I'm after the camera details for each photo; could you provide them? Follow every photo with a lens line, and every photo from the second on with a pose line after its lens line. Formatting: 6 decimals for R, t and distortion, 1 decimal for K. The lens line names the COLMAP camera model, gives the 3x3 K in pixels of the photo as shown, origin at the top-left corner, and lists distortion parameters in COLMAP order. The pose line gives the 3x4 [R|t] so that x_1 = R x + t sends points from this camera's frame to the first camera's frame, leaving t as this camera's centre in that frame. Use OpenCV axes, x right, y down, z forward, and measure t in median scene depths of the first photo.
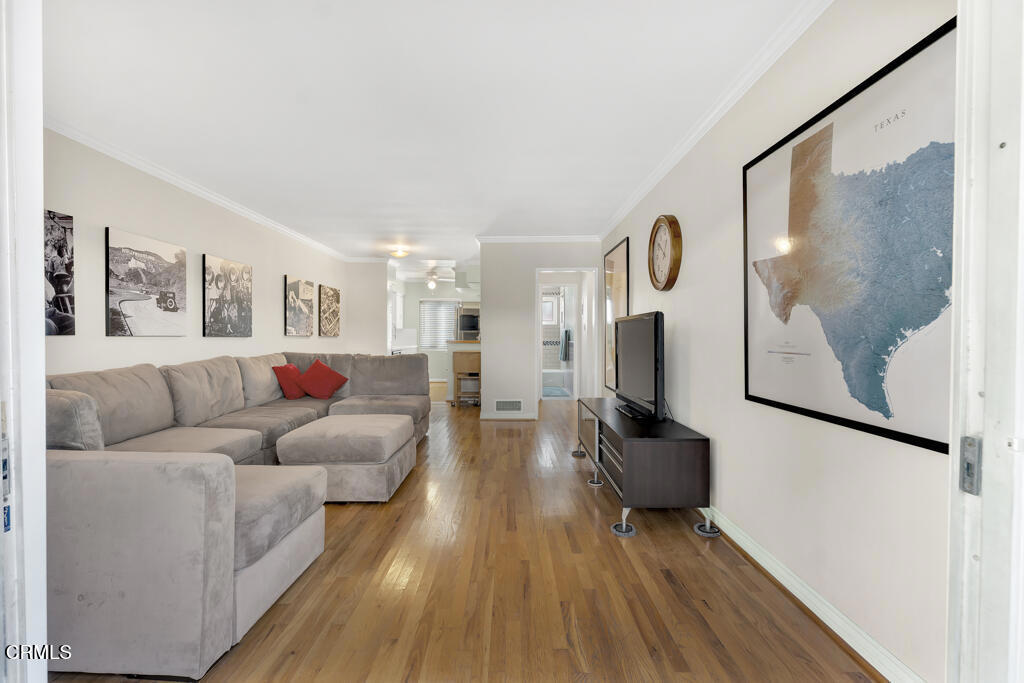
lens RADIAL K [[464.3, 0, 508.1], [0, 464.3, 340.8], [0, 0, 1]] dist [0.003529, -0.000502]
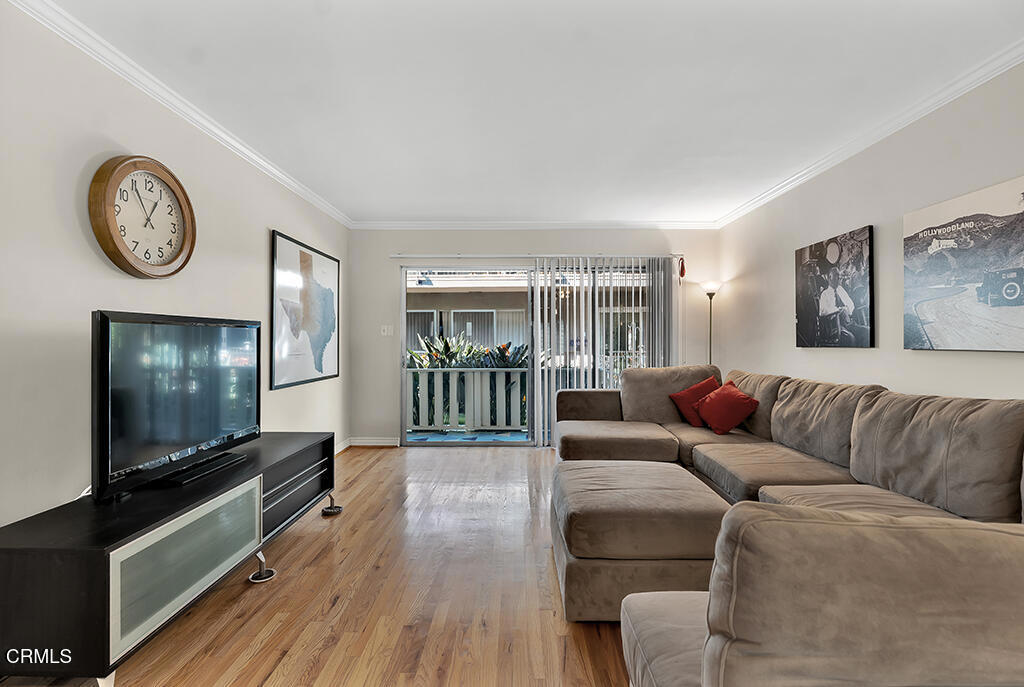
lens RADIAL K [[464.3, 0, 512.4], [0, 464.3, 338.7], [0, 0, 1]] dist [0.003529, -0.000502]
pose [[-0.999993, -0.000067, 0.003629, -0.161721], [-0.000039, 0.999971, 0.007667, -0.031196], [-0.003630, 0.007667, -0.999964, 1.632887]]
